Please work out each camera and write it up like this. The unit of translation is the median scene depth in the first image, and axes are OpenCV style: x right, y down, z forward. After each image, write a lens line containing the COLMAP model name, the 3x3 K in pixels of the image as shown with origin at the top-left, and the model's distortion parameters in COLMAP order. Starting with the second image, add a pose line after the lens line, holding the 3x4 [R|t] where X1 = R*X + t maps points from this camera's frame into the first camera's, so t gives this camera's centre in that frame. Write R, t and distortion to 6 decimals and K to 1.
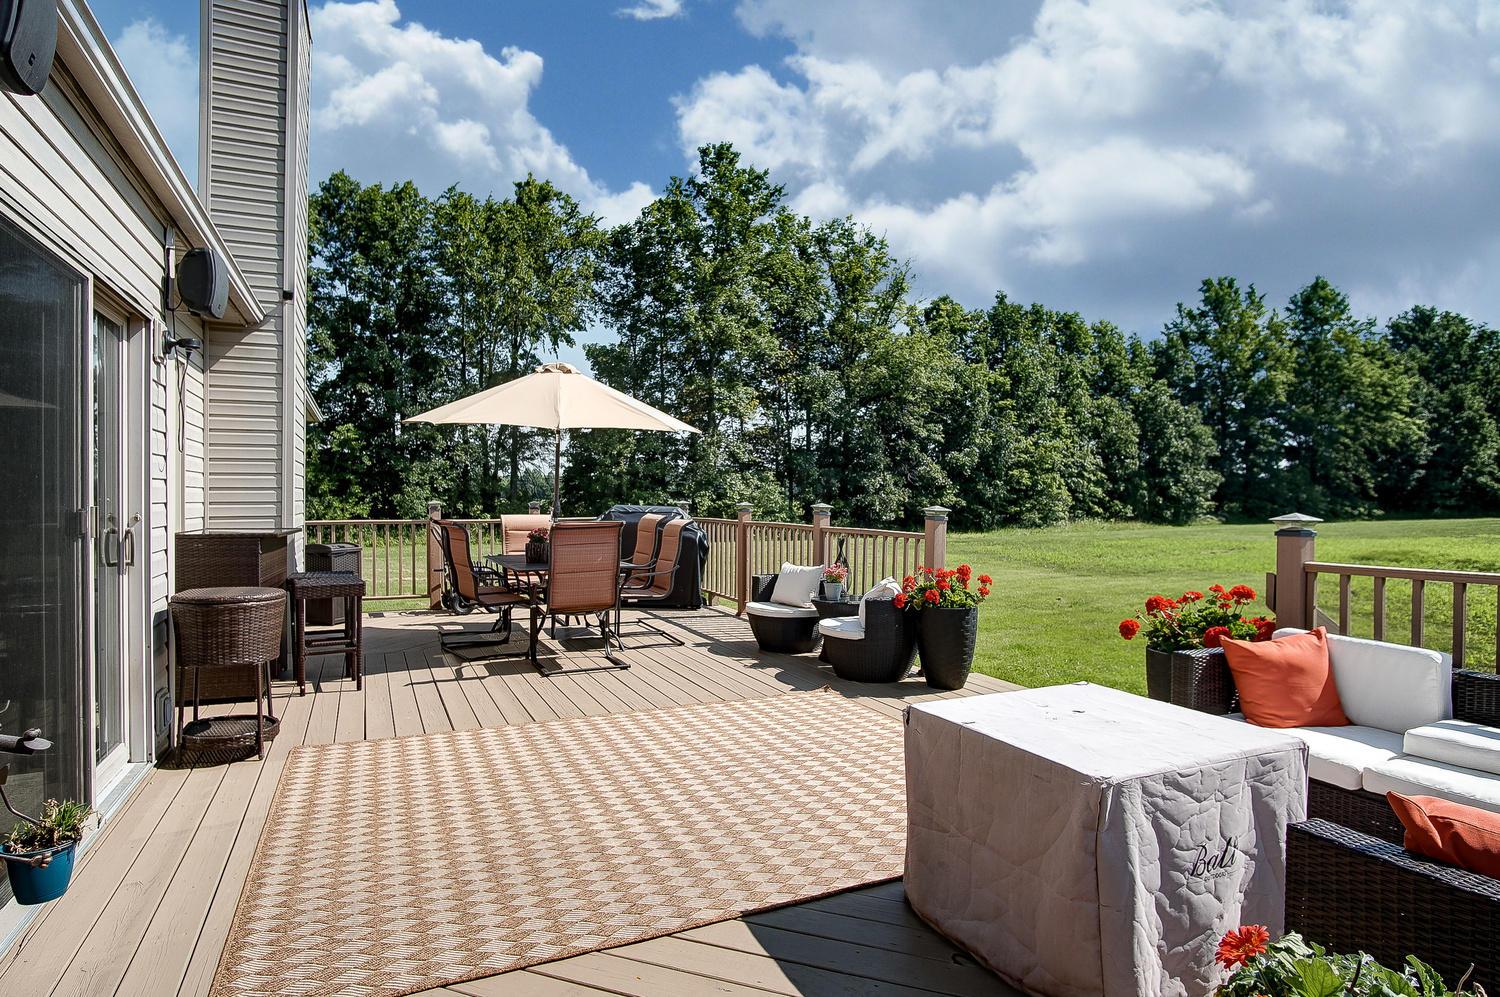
lens RADIAL K [[820.7, 0, 747.3], [0, 820.7, 501.7], [0, 0, 1]] dist [-0.030747, 0.003099]
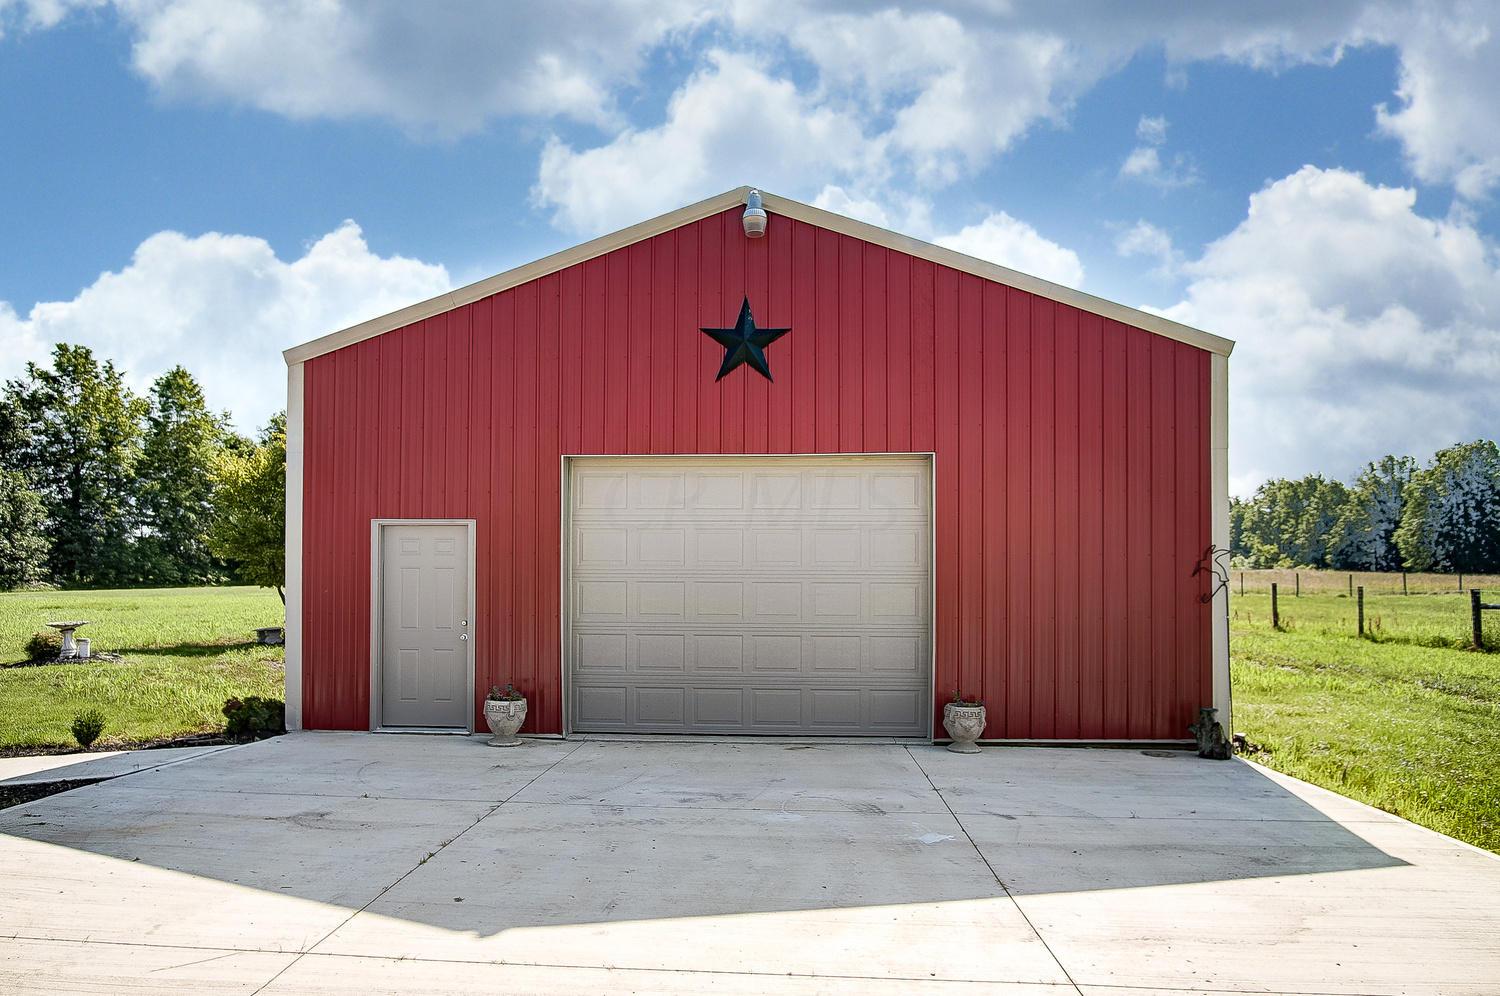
lens RADIAL K [[846.9, 0, 757.6], [0, 846.9, 572.1], [0, 0, 1]] dist [-0.018800, 0.001737]
pose [[0.467590, 0.005913, 0.883926, 0.088796], [-0.000326, 0.999979, -0.006517, 0.013520], [-0.883945, 0.002759, 0.467582, -0.314530]]
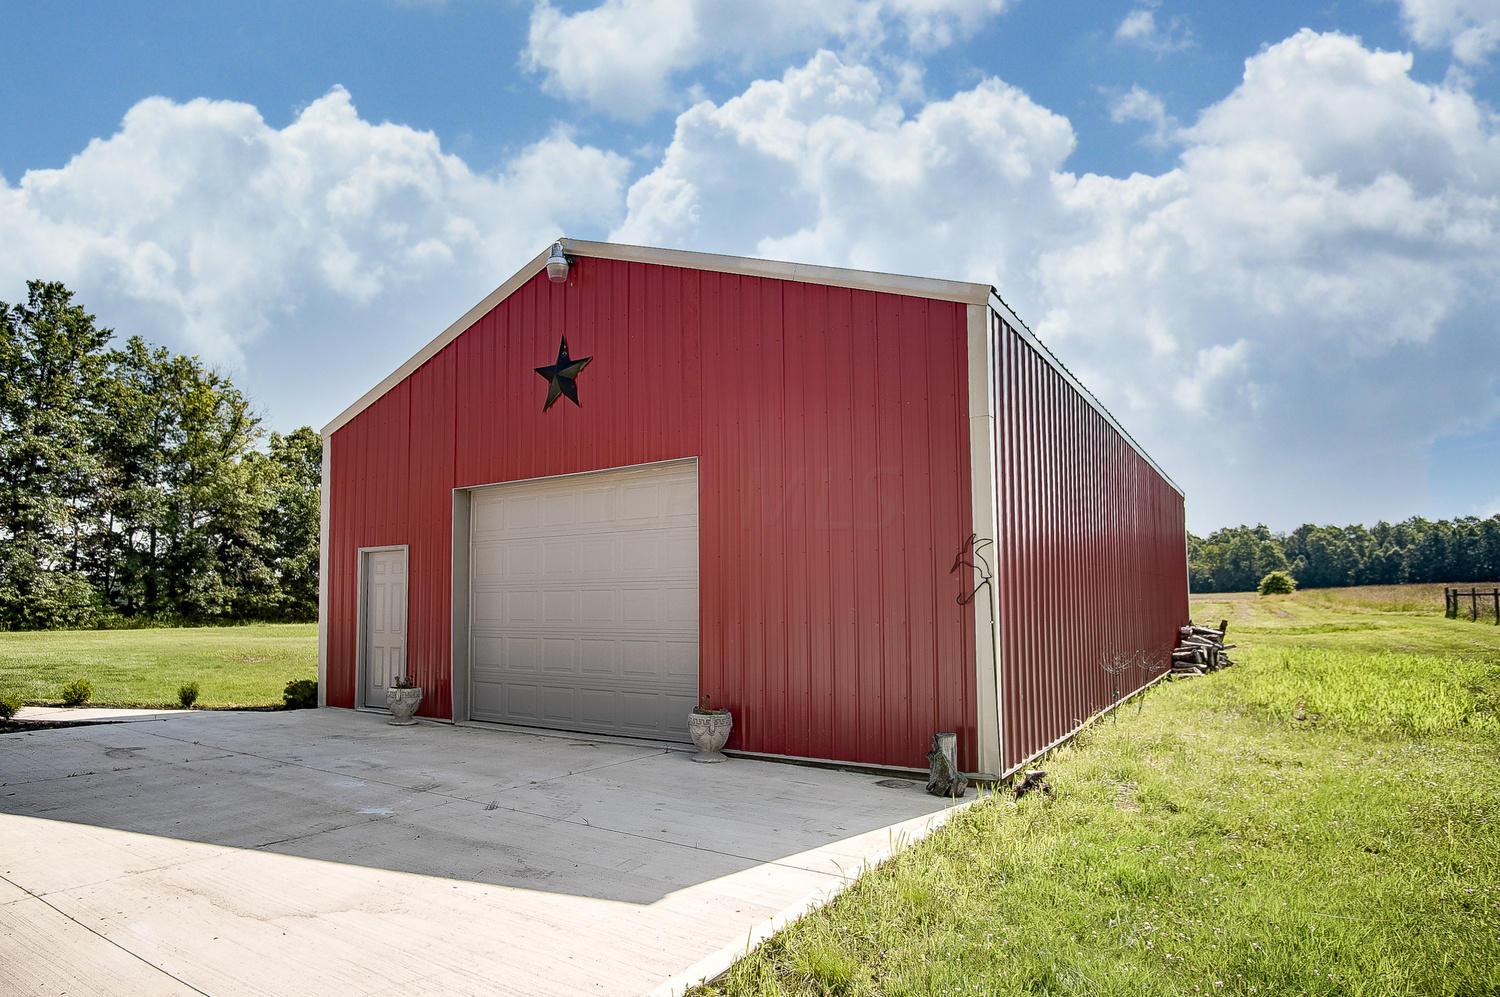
lens RADIAL K [[843.1, 0, 748.6], [0, 843.1, 548.3], [0, 0, 1]] dist [-0.012836, -0.000472]
pose [[0.853351, 0.026467, 0.520665, 0.177974], [0.011129, 0.997558, -0.068949, 0.018690], [-0.521218, 0.064632, 0.850973, -0.415446]]
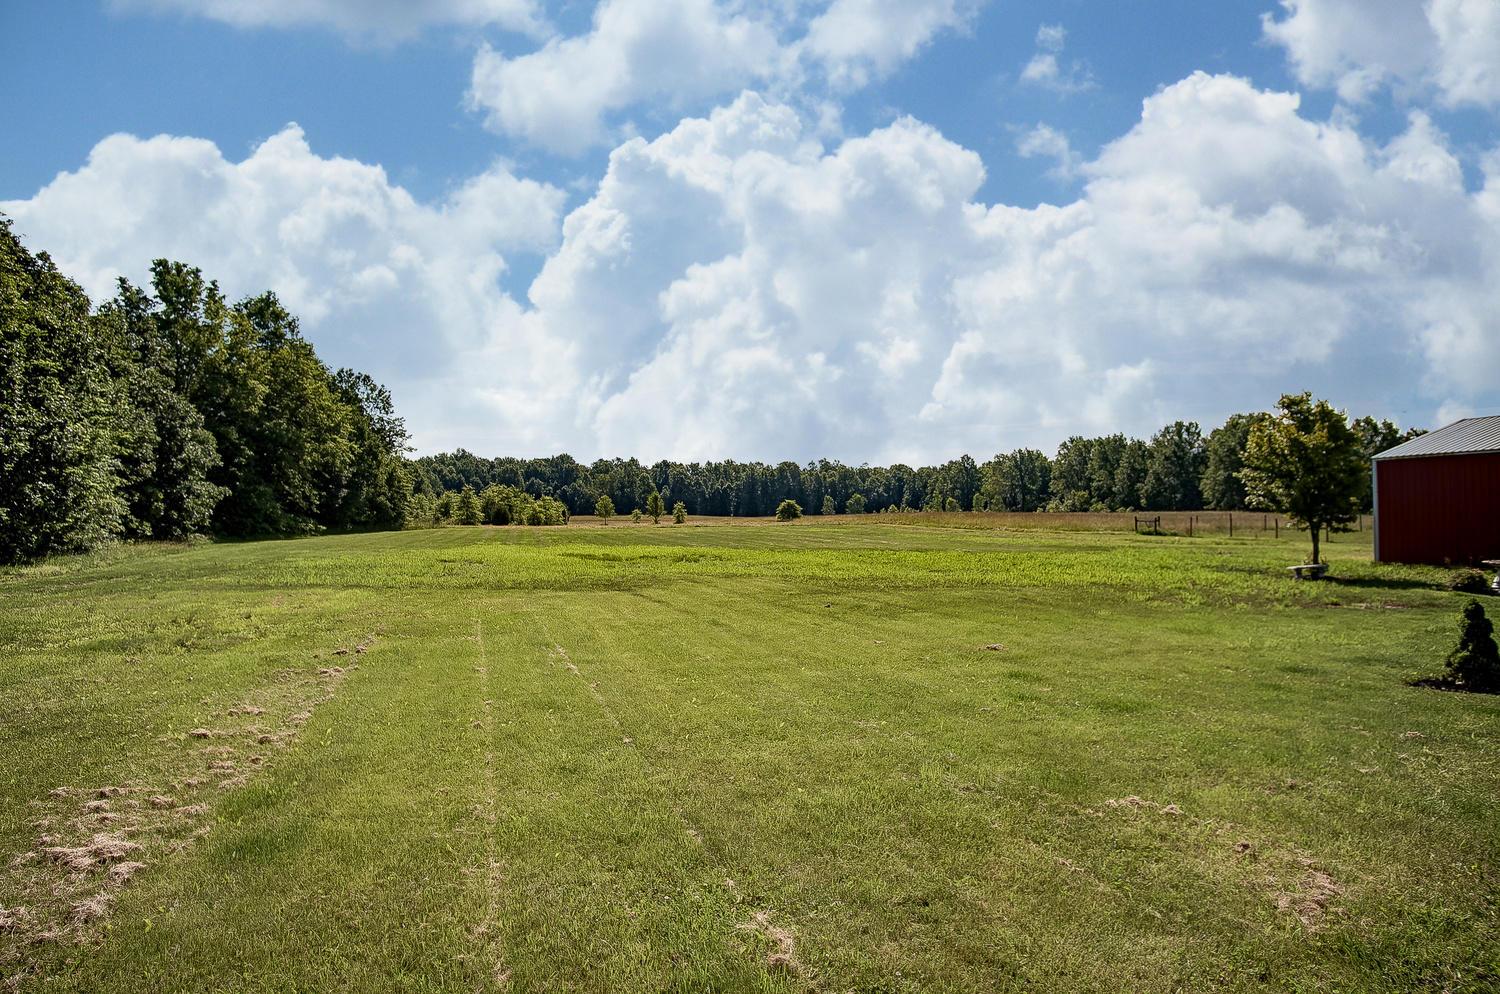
lens RADIAL K [[820.7, 0, 747.3], [0, 820.7, 500.2], [0, 0, 1]] dist [-0.030747, 0.003099]
pose [[0.184415, 0.021418, 0.982615, -0.212037], [0.008056, 0.999696, -0.023302, 0.007615], [-0.982815, 0.012214, 0.184186, 0.326102]]
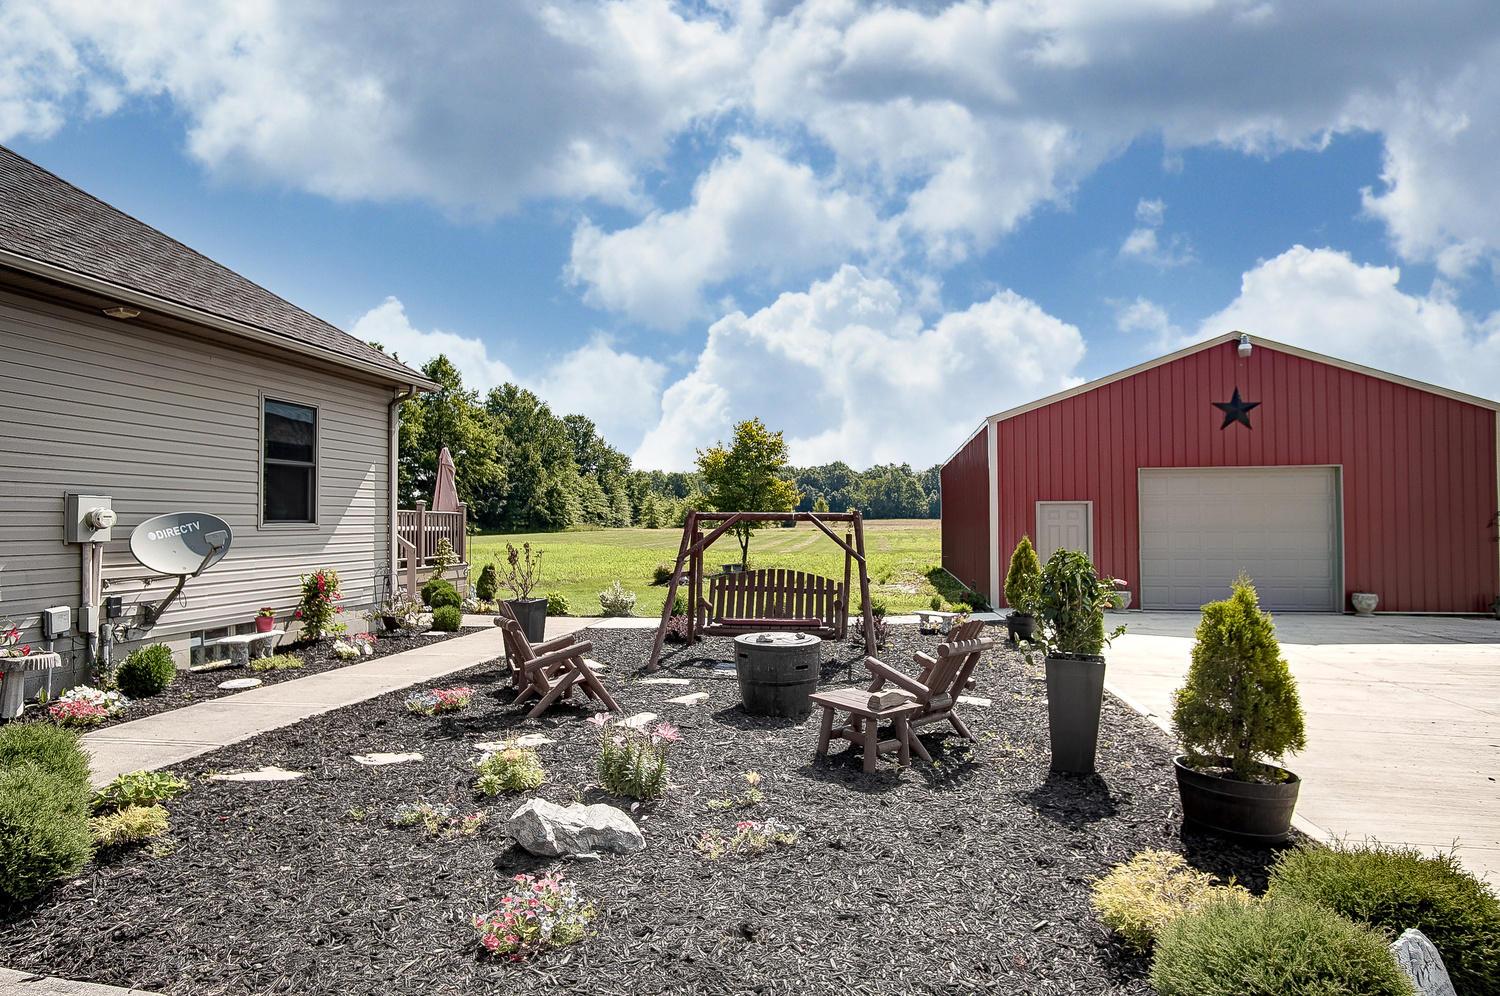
lens RADIAL K [[820.7, 0, 747.3], [0, 820.7, 501.2], [0, 0, 1]] dist [-0.030747, 0.003099]
pose [[0.575964, 0.020984, 0.817206, -0.139257], [0.006071, 0.999533, -0.029944, 0.010725], [-0.817452, 0.022208, 0.575568, -0.257706]]
